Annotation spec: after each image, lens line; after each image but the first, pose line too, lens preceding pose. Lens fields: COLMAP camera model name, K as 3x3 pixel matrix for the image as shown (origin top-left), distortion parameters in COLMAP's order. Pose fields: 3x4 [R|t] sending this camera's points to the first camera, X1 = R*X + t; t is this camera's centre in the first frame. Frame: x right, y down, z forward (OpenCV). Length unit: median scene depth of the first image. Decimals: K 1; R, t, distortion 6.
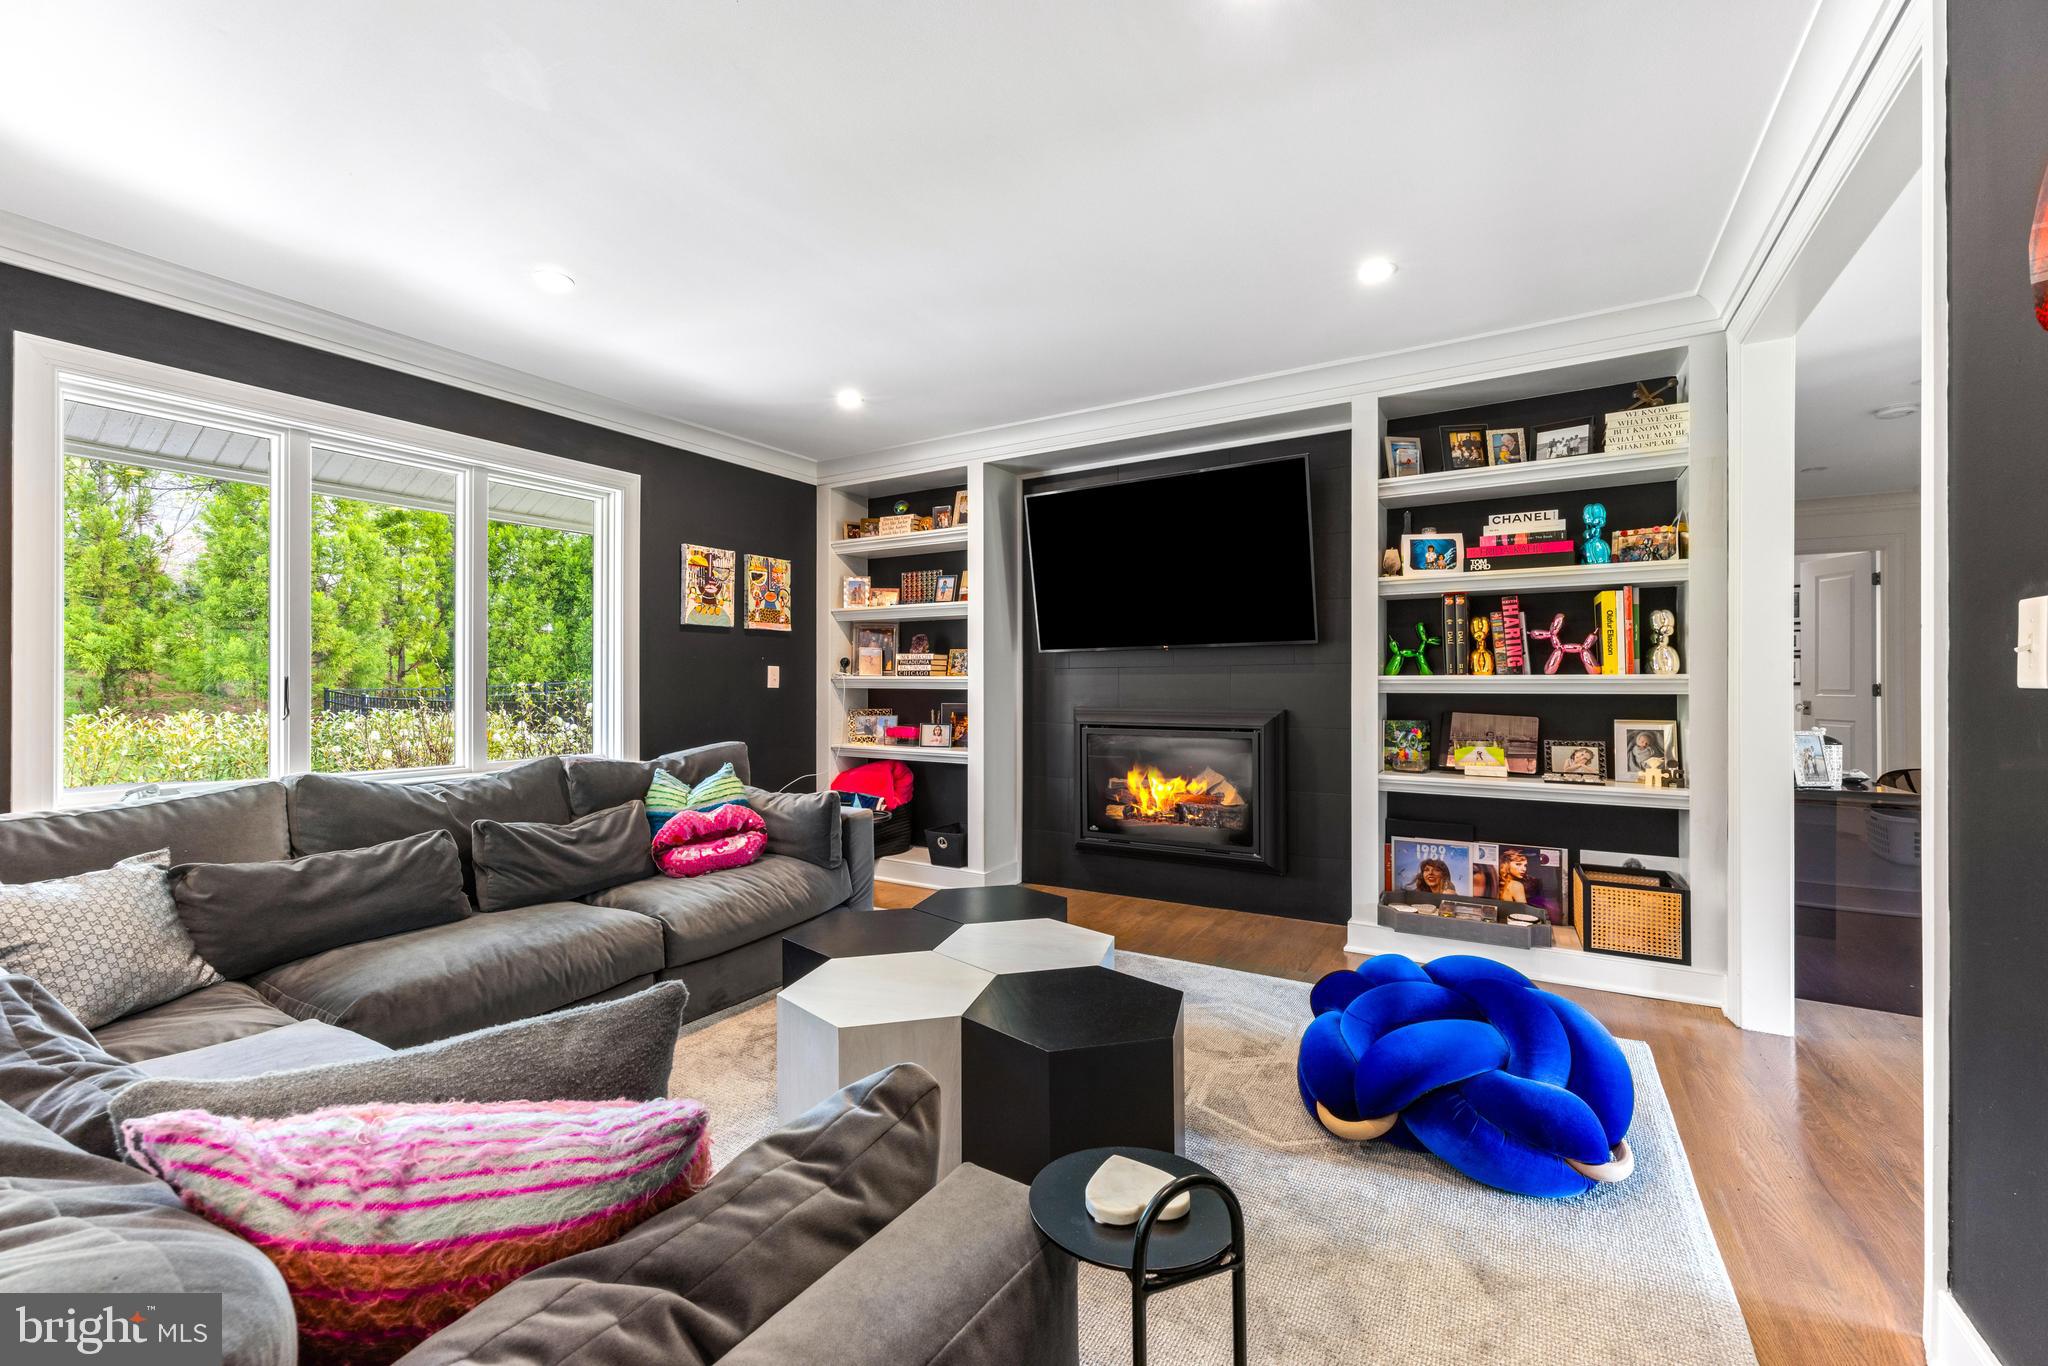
lens RADIAL K [[836.2, 0, 1016.0], [0, 836.2, 683.9], [0, 0, 1]] dist [-0.003462, 0.001718]
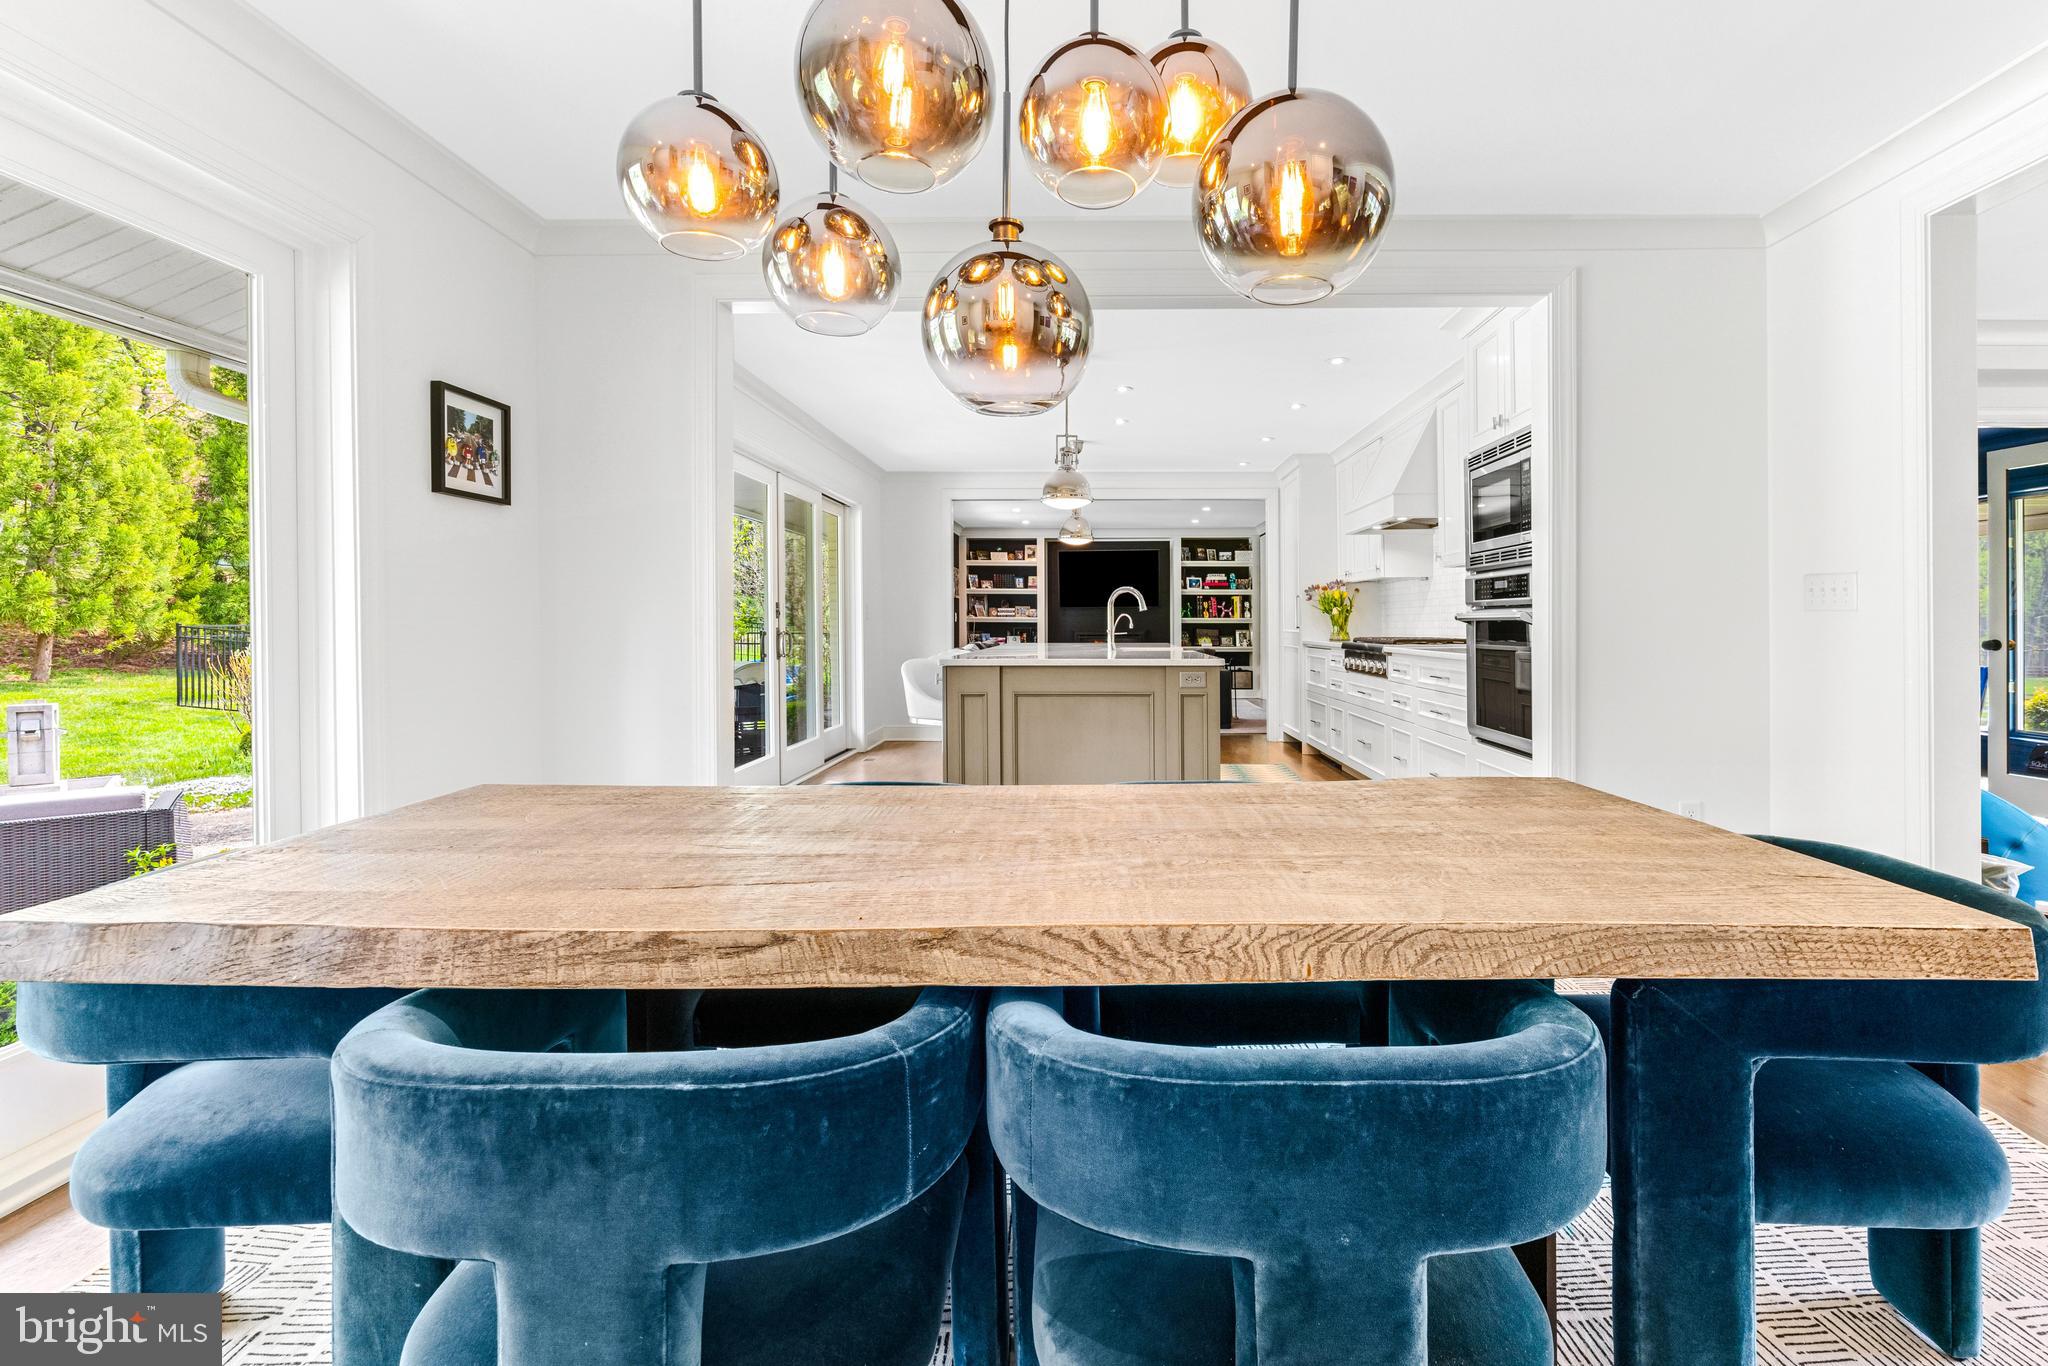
lens RADIAL K [[923.8, 0, 1068.1], [0, 923.8, 617.9], [0, 0, 1]] dist [-0.008734, 0.000627]
pose [[0.864647, 0.003225, 0.502370, -1.865333], [-0.000390, 0.999983, -0.005749, 0.011776], [-0.502380, 0.004774, 0.864634, -2.039791]]
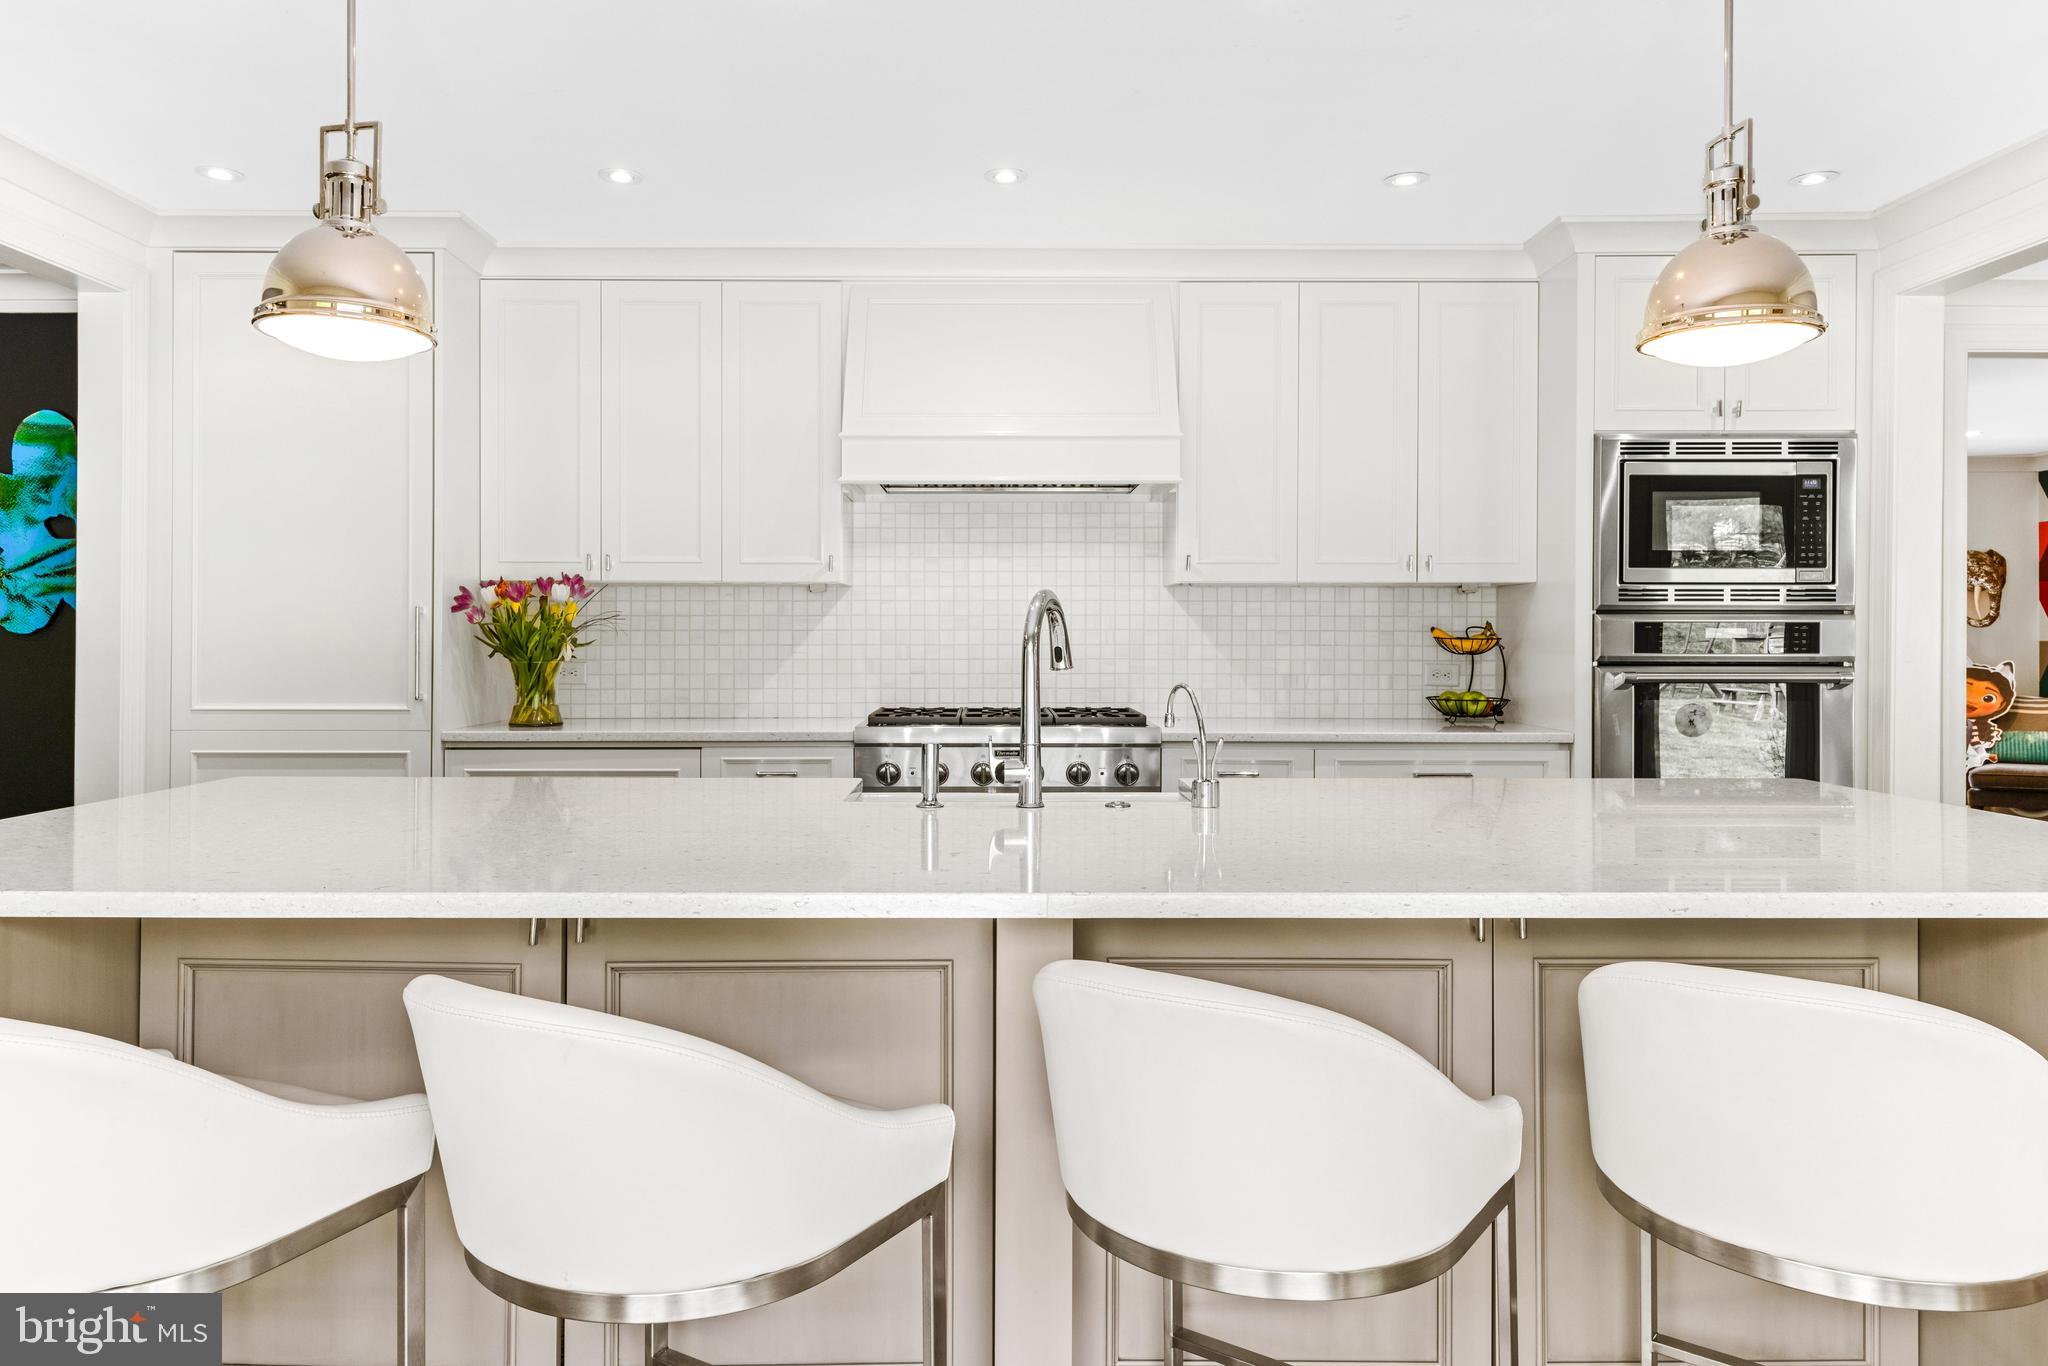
lens RADIAL K [[1198.7, 0, 1053.2], [0, 1198.7, 627.1], [0, 0, 1]] dist [0.001073, 0.008188]
pose [[-0.535722, 0.009760, 0.844338, -1.451329], [-0.002306, 0.999913, -0.013021, -0.023677], [-0.844391, -0.008922, -0.535653, -0.394864]]
